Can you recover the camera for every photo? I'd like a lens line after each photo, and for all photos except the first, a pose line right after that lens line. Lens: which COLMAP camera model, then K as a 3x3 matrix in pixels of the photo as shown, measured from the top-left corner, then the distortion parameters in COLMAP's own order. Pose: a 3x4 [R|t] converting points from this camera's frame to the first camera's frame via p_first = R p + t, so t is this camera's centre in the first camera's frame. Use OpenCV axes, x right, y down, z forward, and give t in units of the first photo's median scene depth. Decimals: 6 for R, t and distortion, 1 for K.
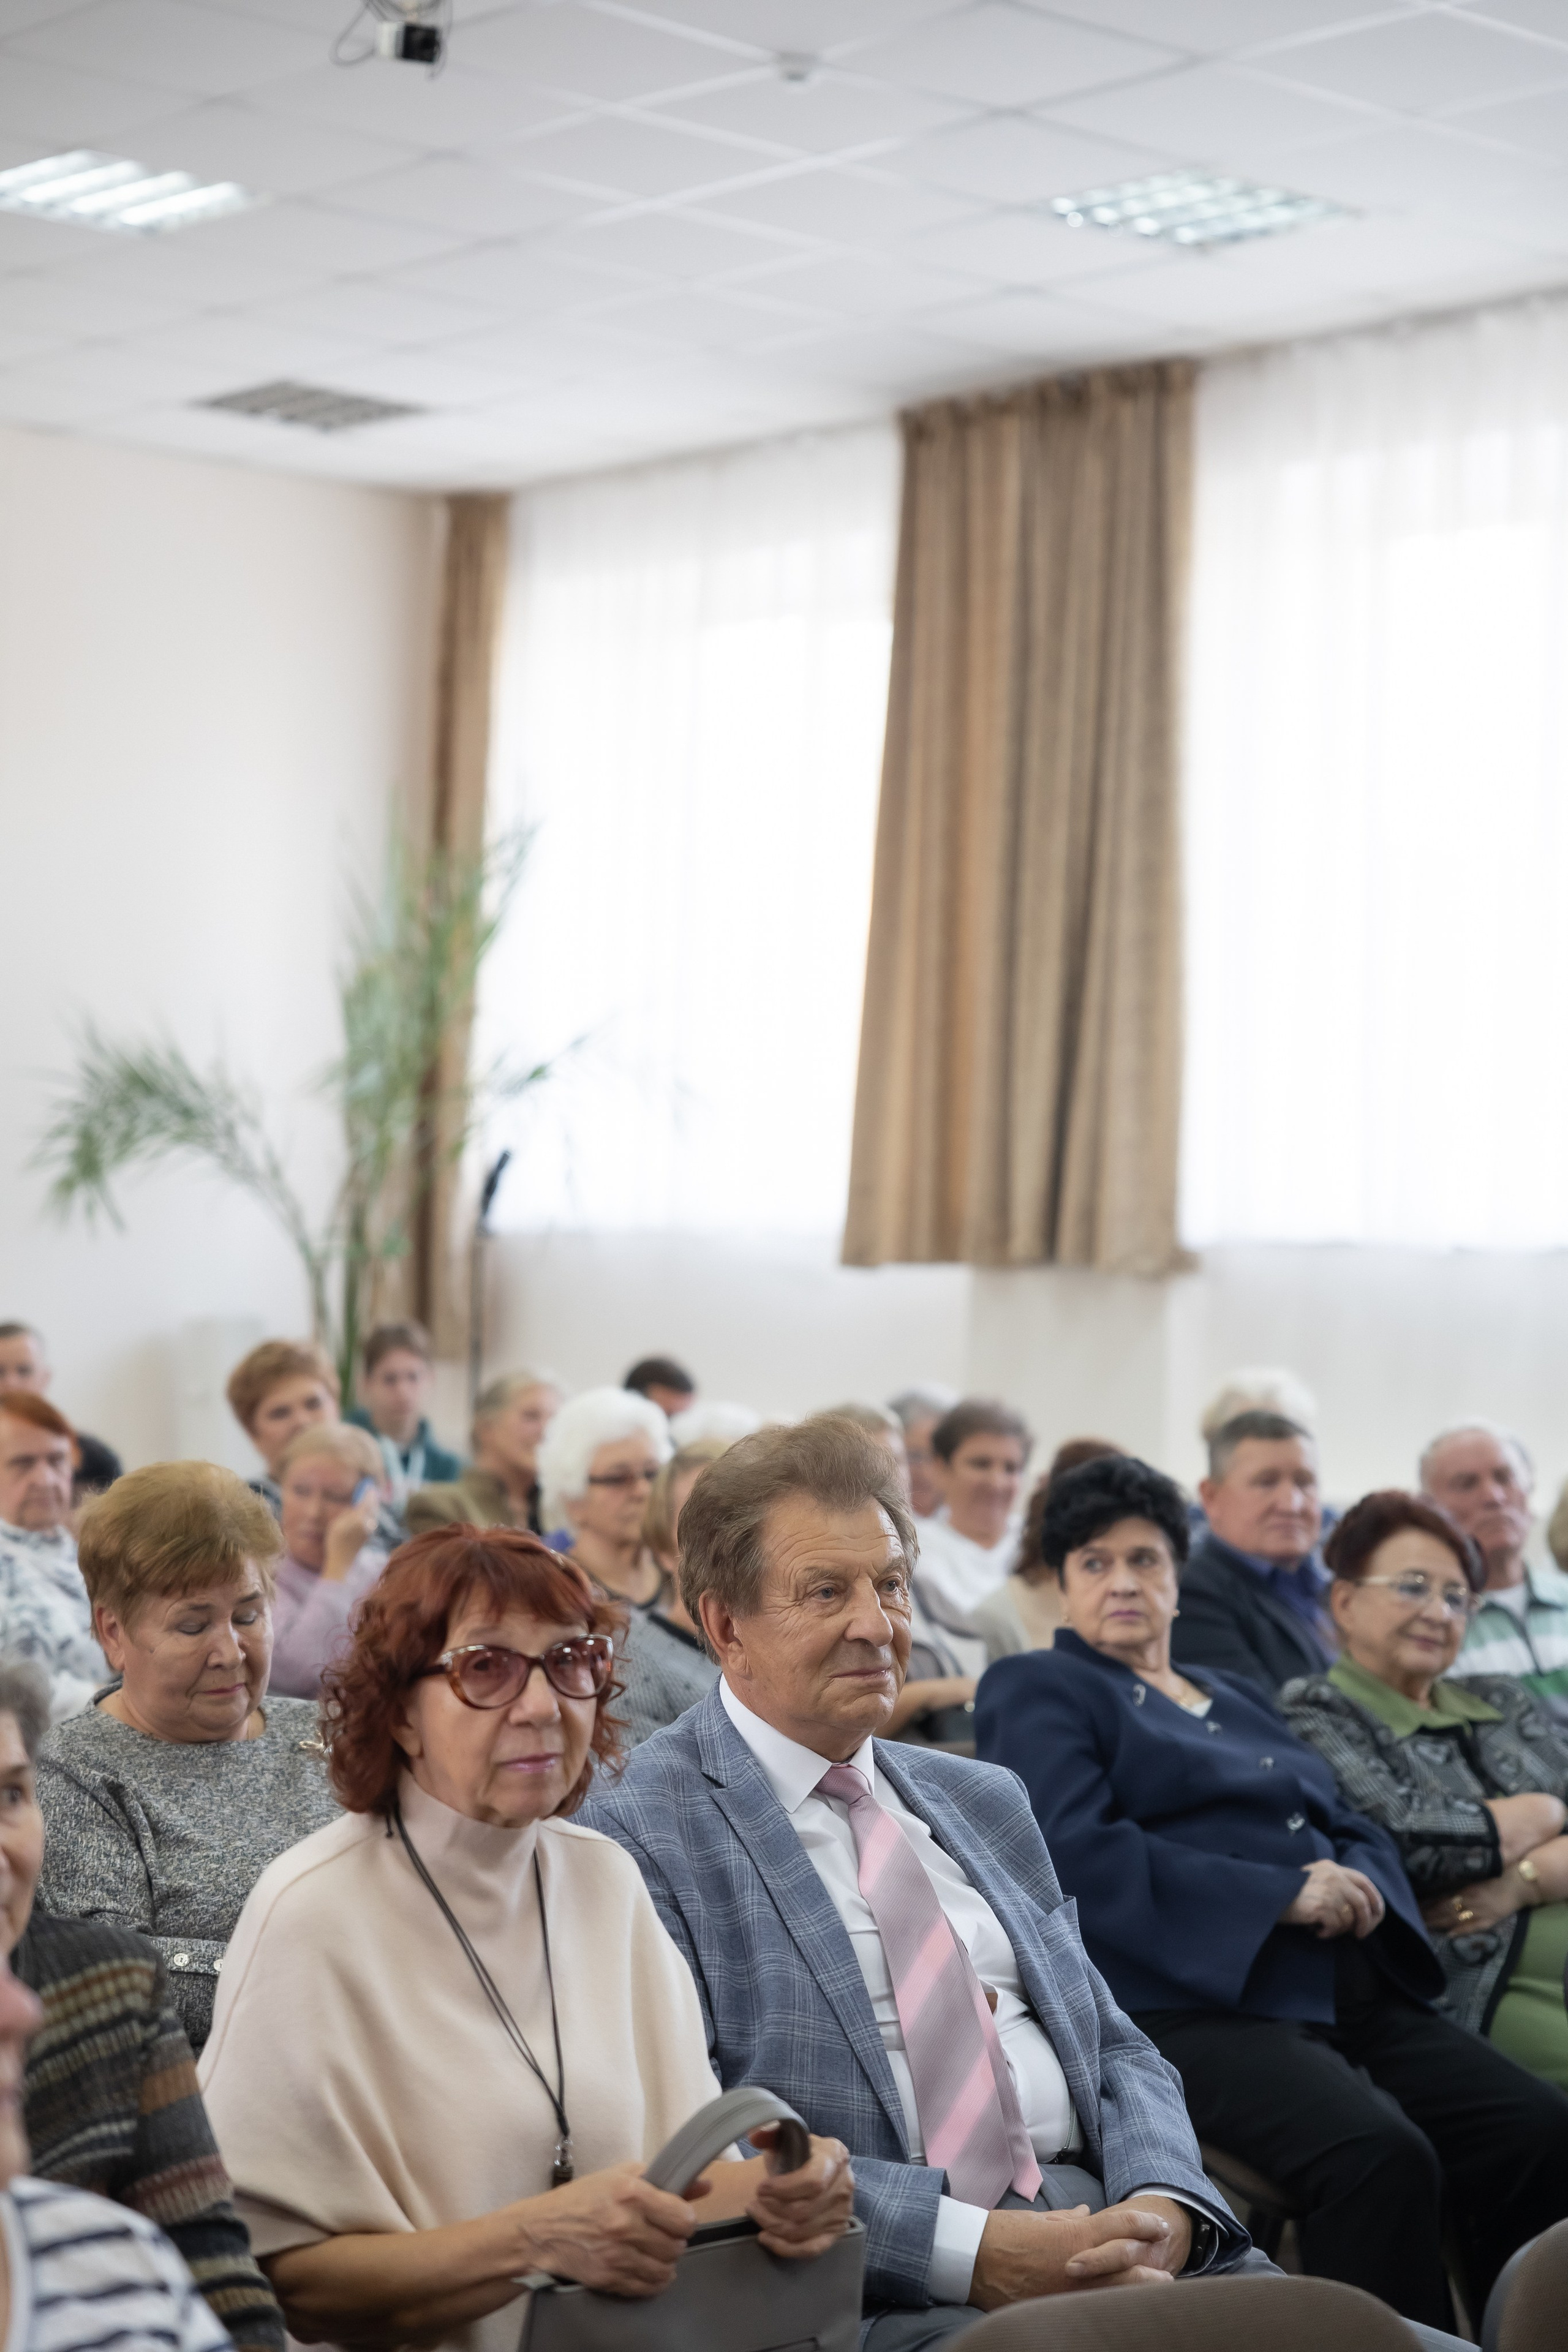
lens RADIAL K [[4791.5, 0, 769.6], [0, 4791.5, 1165.3], [0, 0, 1]] dist [0.189651, 0.000000]
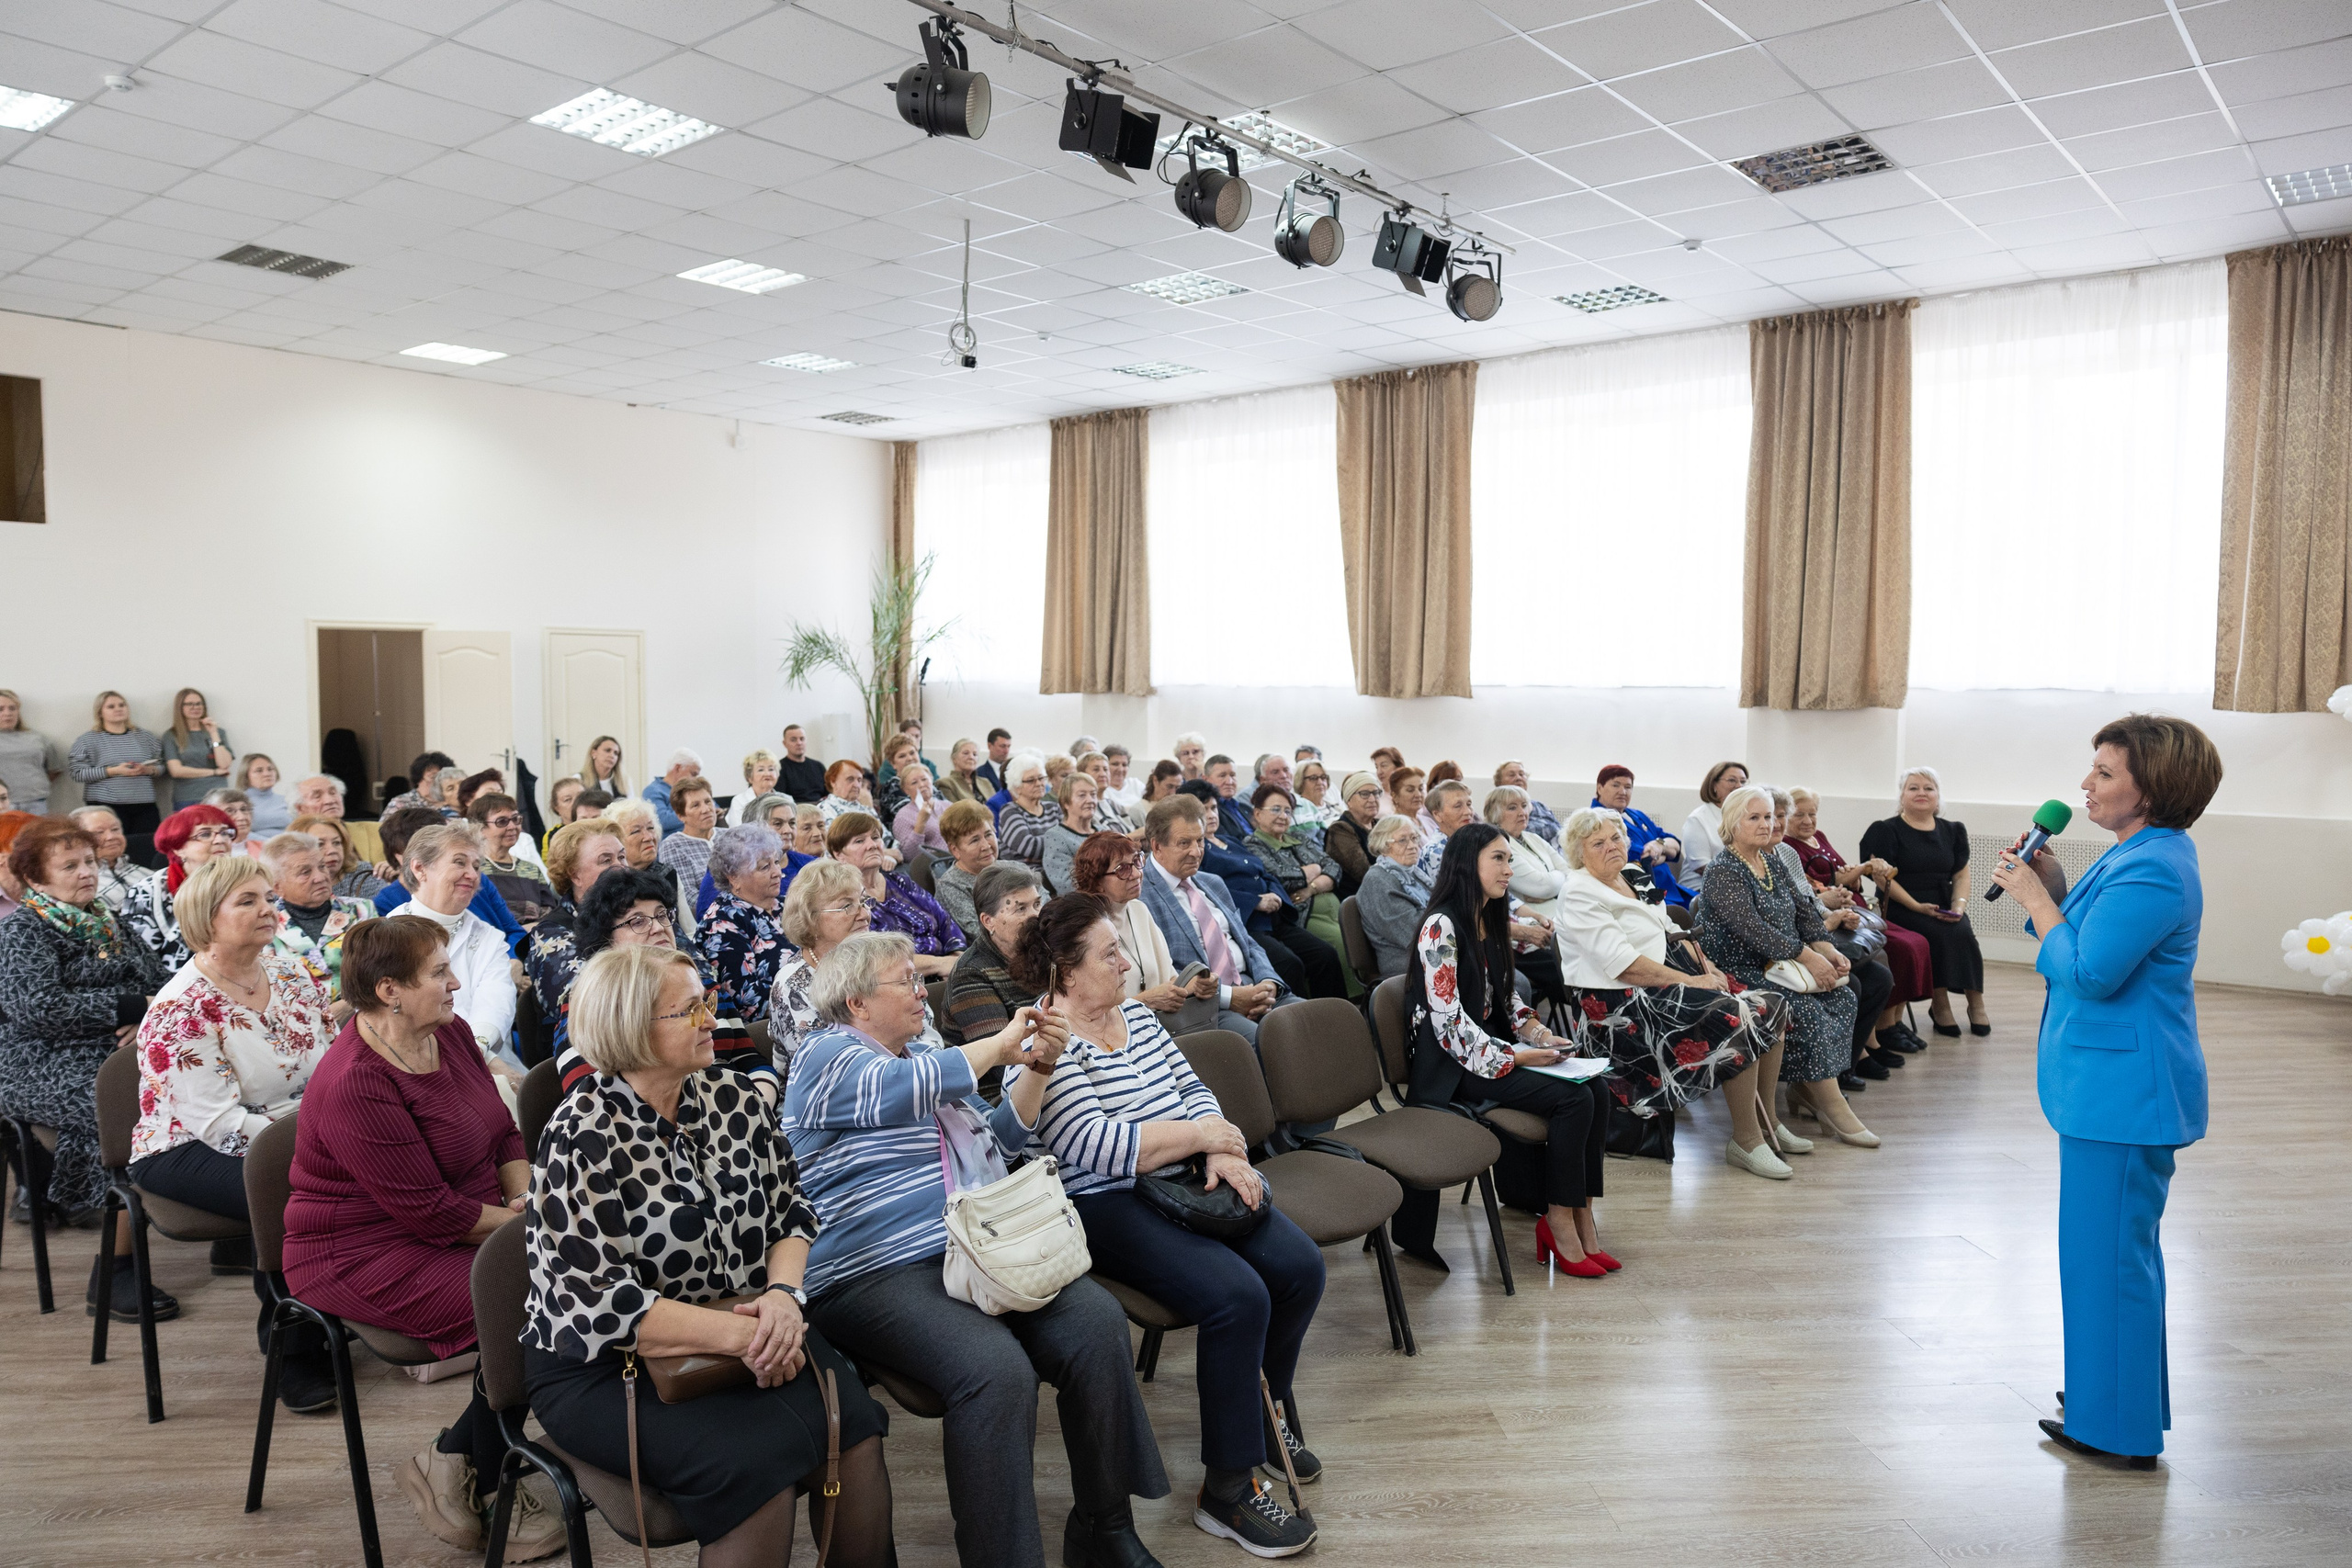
lens RADIAL K [[1630.7, 0, 1165.1], [0, 1630.7, 804.6], [0, 0, 1]] dist [0.034505, 0.000633]
pose [[0.990535, -0.039555, 0.131437, -0.049805], [0.025054, 0.993593, 0.110204, -0.023634], [-0.134955, -0.105868, 0.985180, -0.086383]]
